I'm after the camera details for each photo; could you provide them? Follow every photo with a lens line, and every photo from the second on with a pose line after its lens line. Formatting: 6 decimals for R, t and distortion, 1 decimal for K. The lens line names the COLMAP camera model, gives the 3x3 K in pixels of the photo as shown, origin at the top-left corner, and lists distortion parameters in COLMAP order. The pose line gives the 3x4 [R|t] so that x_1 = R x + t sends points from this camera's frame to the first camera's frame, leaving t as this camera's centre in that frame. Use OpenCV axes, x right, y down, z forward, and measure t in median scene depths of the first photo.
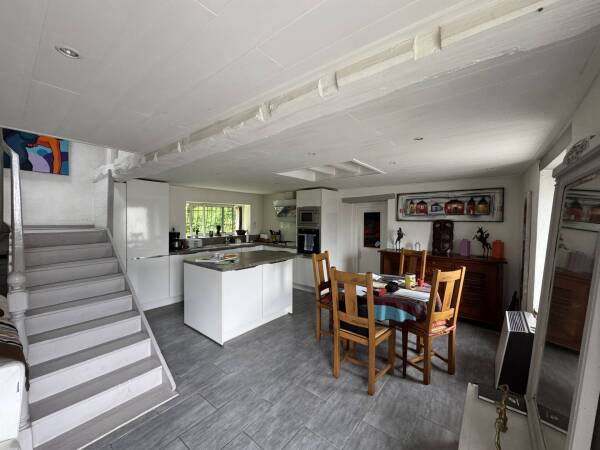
lens RADIAL K [[240.5, 0, 299.2], [0, 240.5, 224.5], [0, 0, 1]] dist [-0.000702, 0.000272]
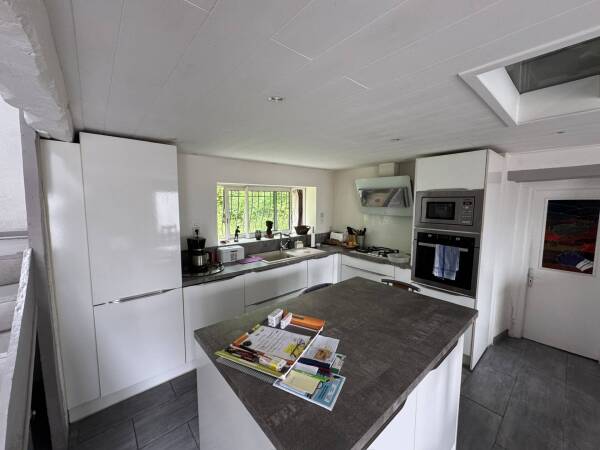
lens RADIAL K [[240.5, 0, 299.2], [0, 240.5, 224.5], [0, 0, 1]] dist [-0.000702, 0.000272]
pose [[0.984358, 0.014894, -0.175548, -0.158218], [-0.000981, 0.996868, 0.079079, -0.038597], [0.176176, -0.077670, 0.981290, 0.424384]]
